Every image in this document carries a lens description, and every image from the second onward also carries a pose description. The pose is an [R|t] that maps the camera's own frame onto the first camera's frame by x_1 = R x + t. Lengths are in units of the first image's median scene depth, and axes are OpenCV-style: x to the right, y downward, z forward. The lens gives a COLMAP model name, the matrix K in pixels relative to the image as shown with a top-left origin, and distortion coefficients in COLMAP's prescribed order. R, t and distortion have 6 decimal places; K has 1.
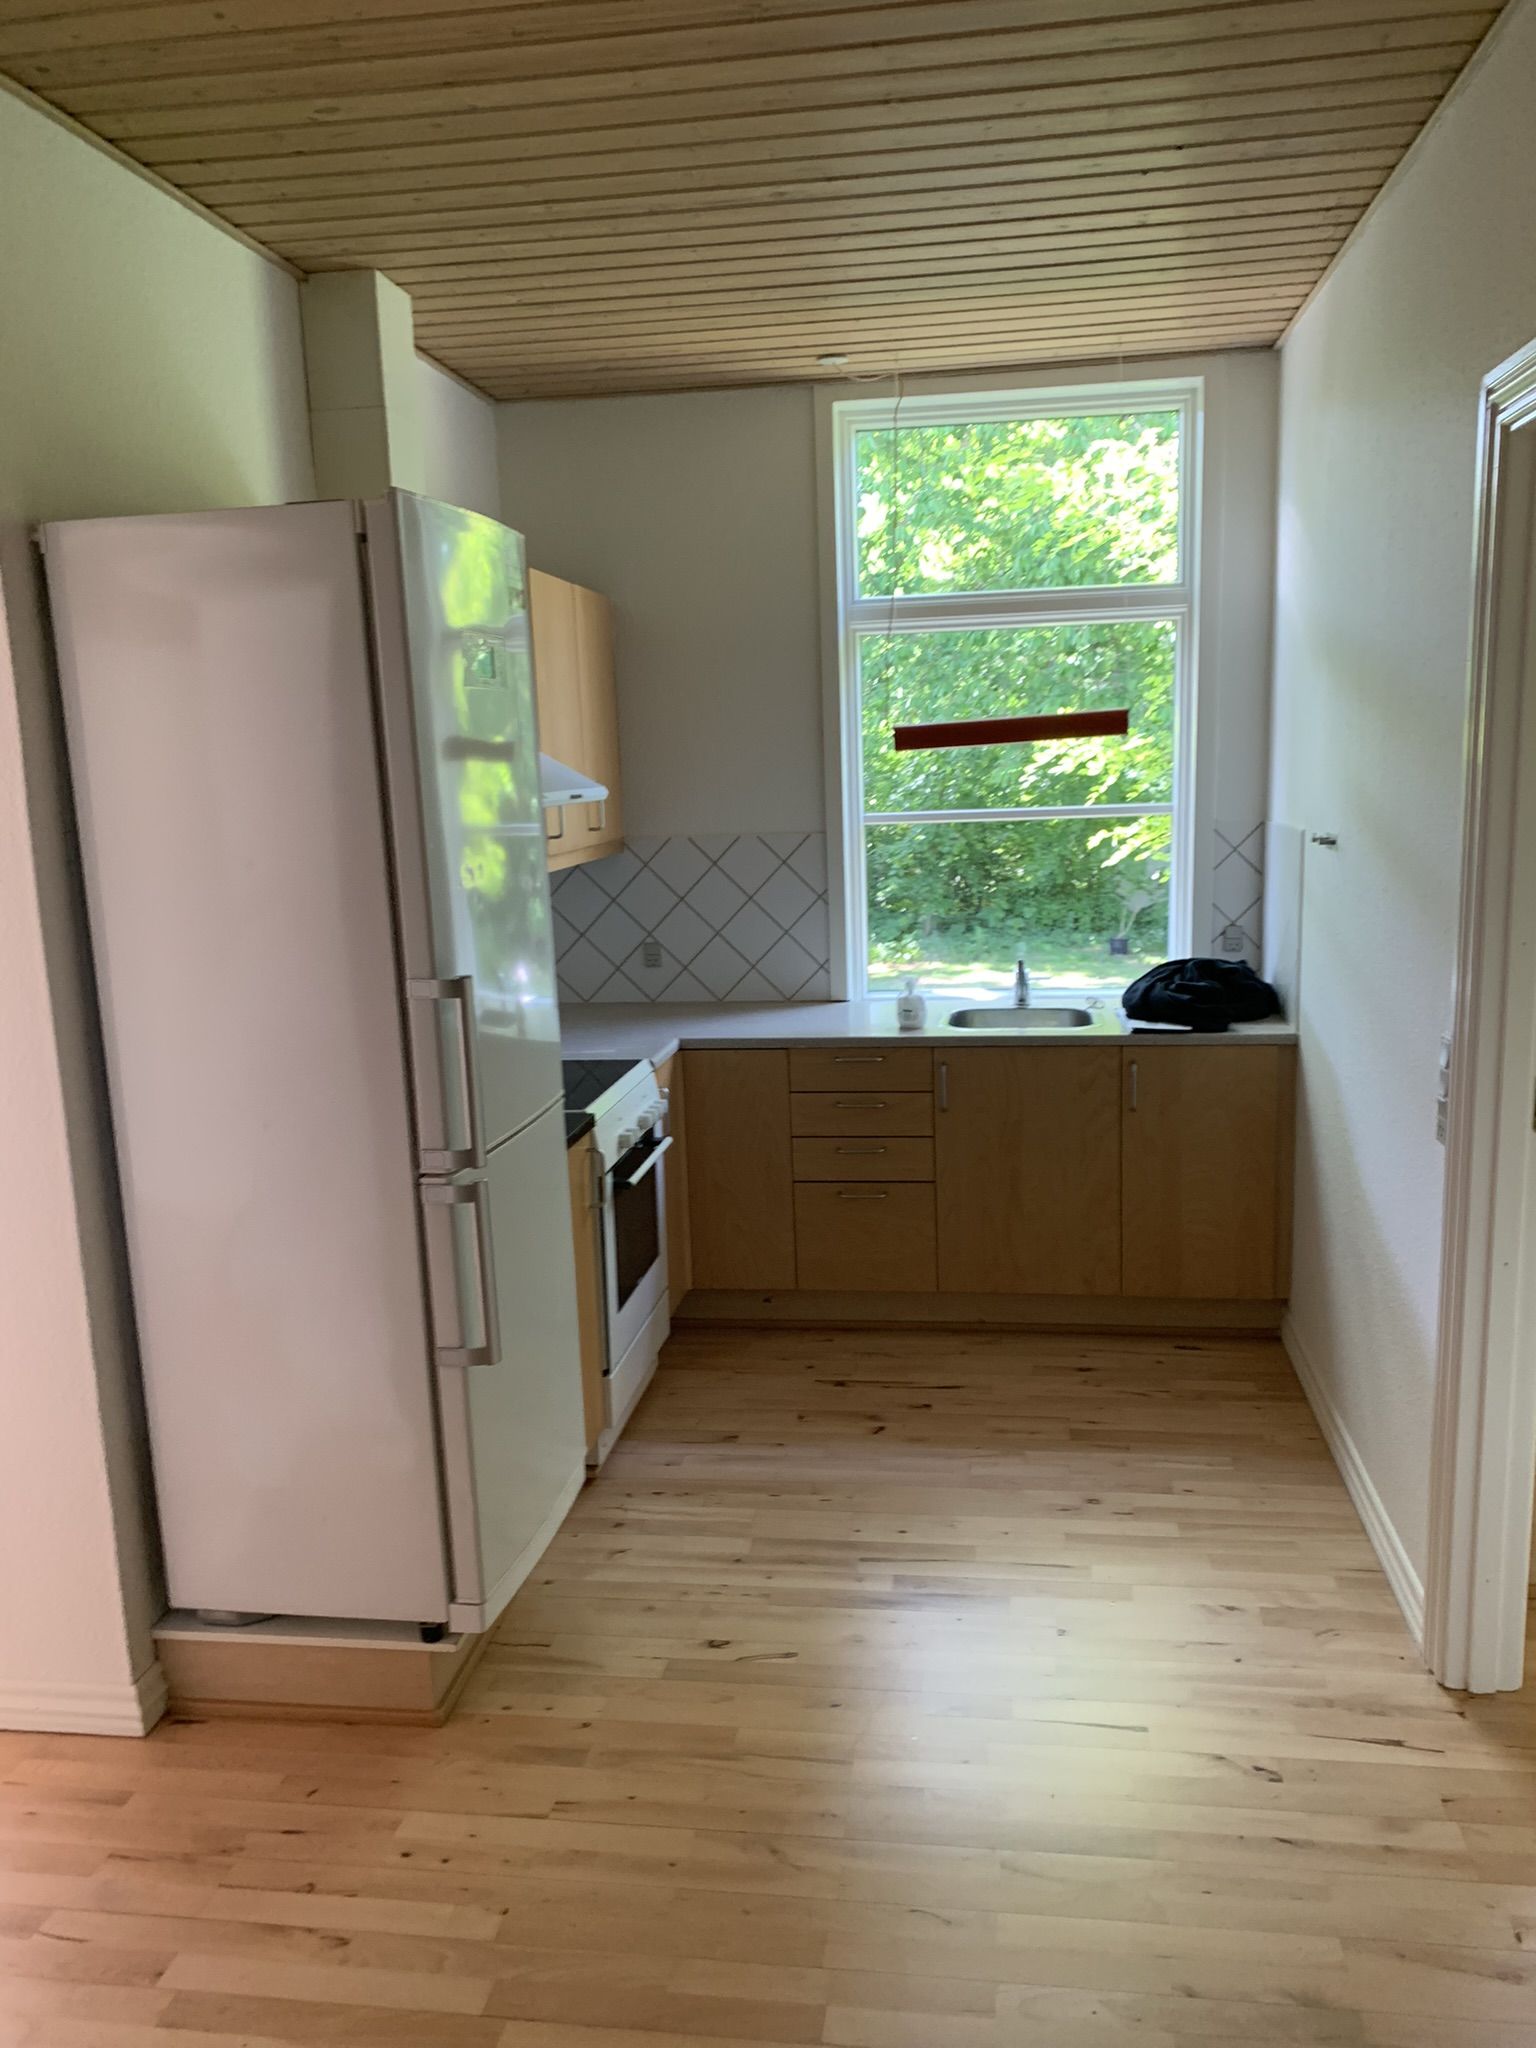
lens RADIAL K [[1552.9, 0, 773.0], [0, 1552.9, 1061.3], [0, 0, 1]] dist [0.064089, -0.102458]
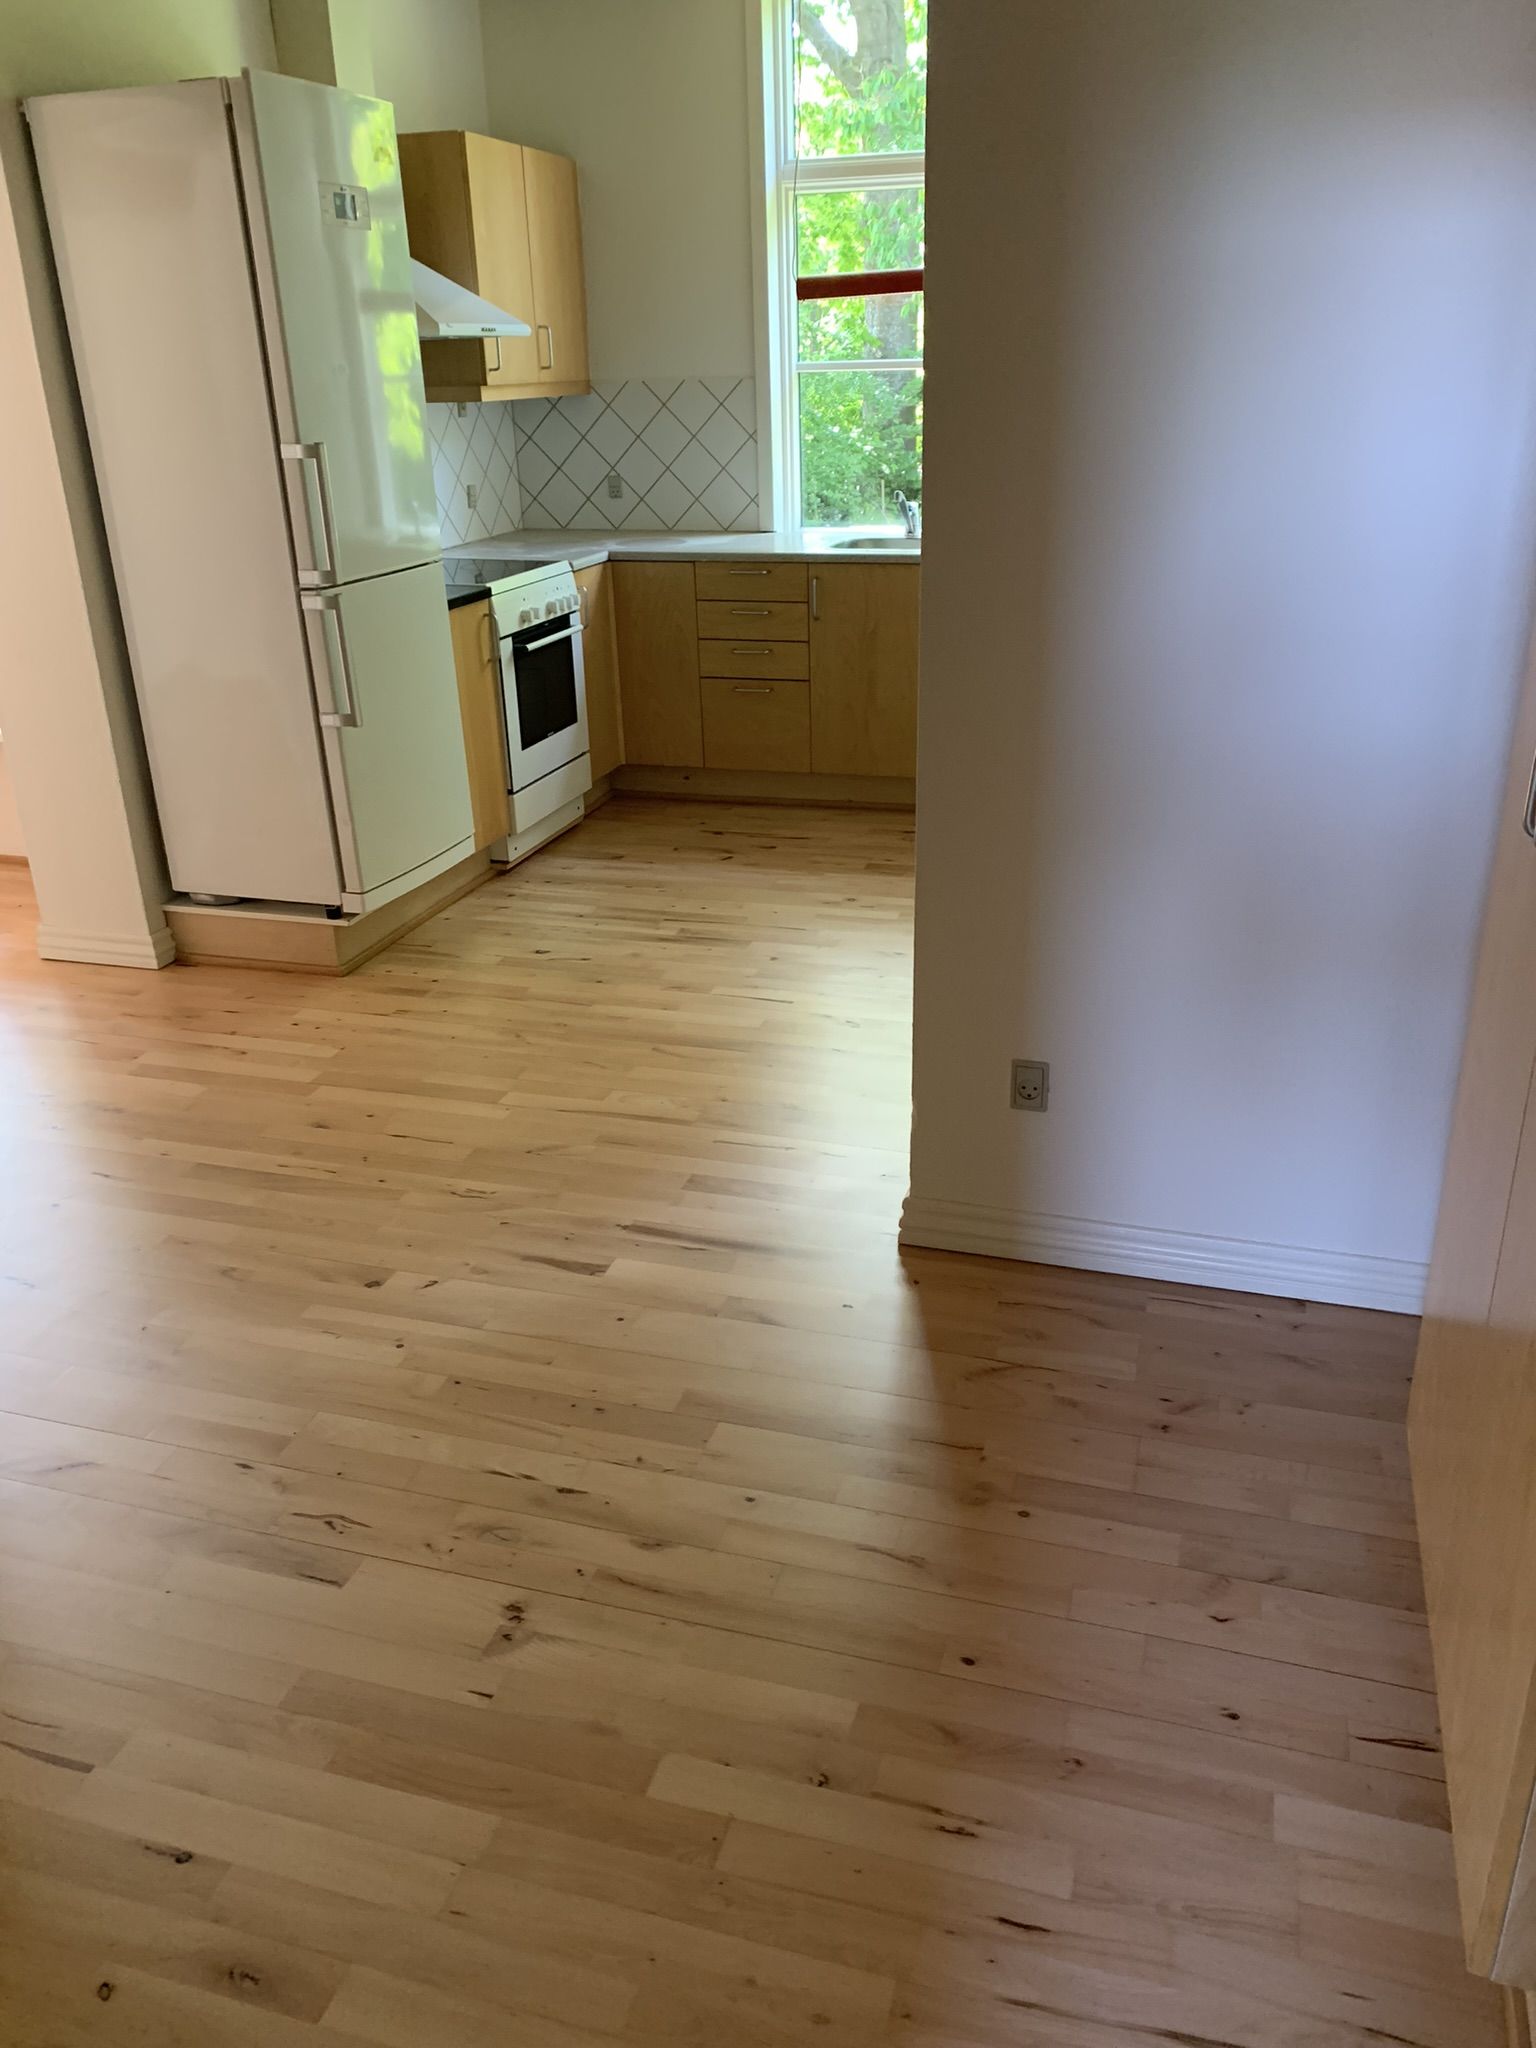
lens RADIAL K [[1575.5, 0, 768.0], [0, 1575.5, 1024.0], [0, 0, 1]] dist [0.105884, -0.104261]
pose [[0.987689, 0.070191, -0.139801, 0.330219], [-0.040134, 0.977471, 0.207220, 0.106042], [0.151197, -0.199058, 0.968254, -0.351211]]
